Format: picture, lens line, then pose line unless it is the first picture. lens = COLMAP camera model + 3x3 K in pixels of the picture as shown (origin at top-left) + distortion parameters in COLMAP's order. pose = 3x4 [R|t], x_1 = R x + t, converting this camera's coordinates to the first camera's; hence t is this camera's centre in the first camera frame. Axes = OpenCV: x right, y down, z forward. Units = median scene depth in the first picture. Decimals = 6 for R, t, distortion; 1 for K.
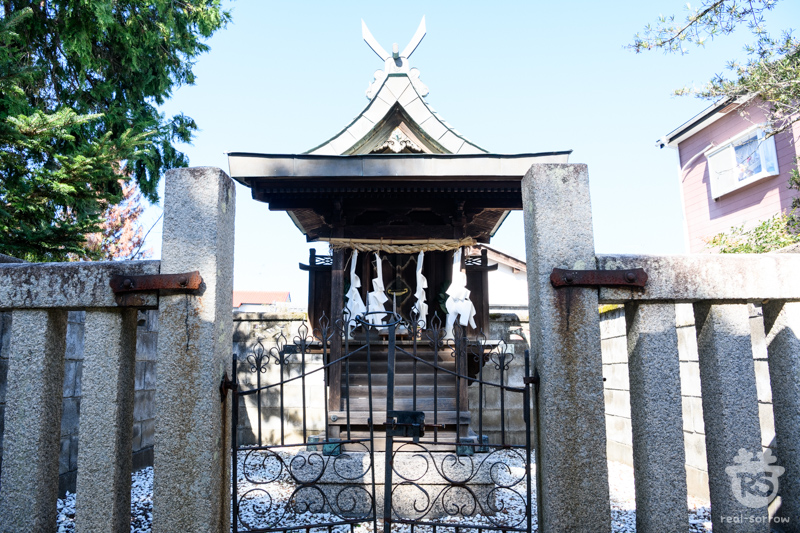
lens RADIAL K [[544.5, 0, 400.0], [0, 544.5, 266.5], [0, 0, 1]] dist [-0.073869, -0.000902]
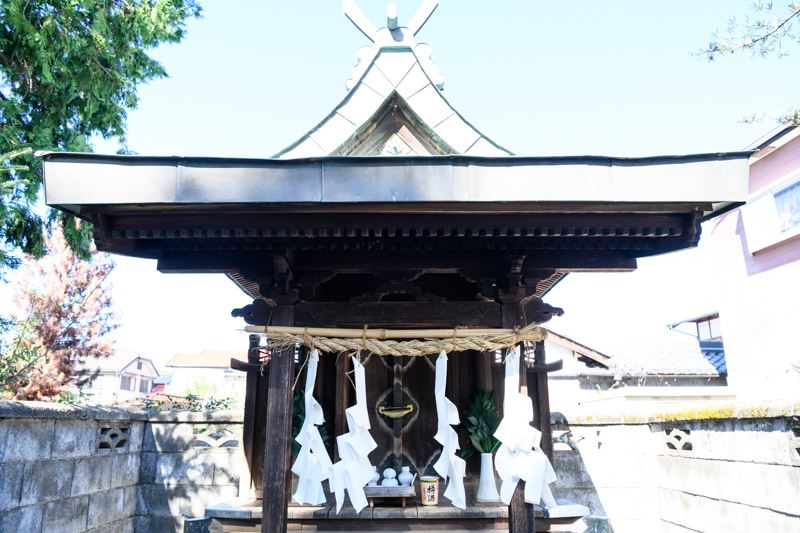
lens RADIAL K [[544.5, 0, 400.0], [0, 544.5, 266.5], [0, 0, 1]] dist [-0.073869, -0.000902]
pose [[0.999986, -0.001232, 0.005152, -0.003016], [0.001755, 0.994699, -0.102815, -0.049968], [-0.004998, 0.102823, 0.994687, 0.427905]]
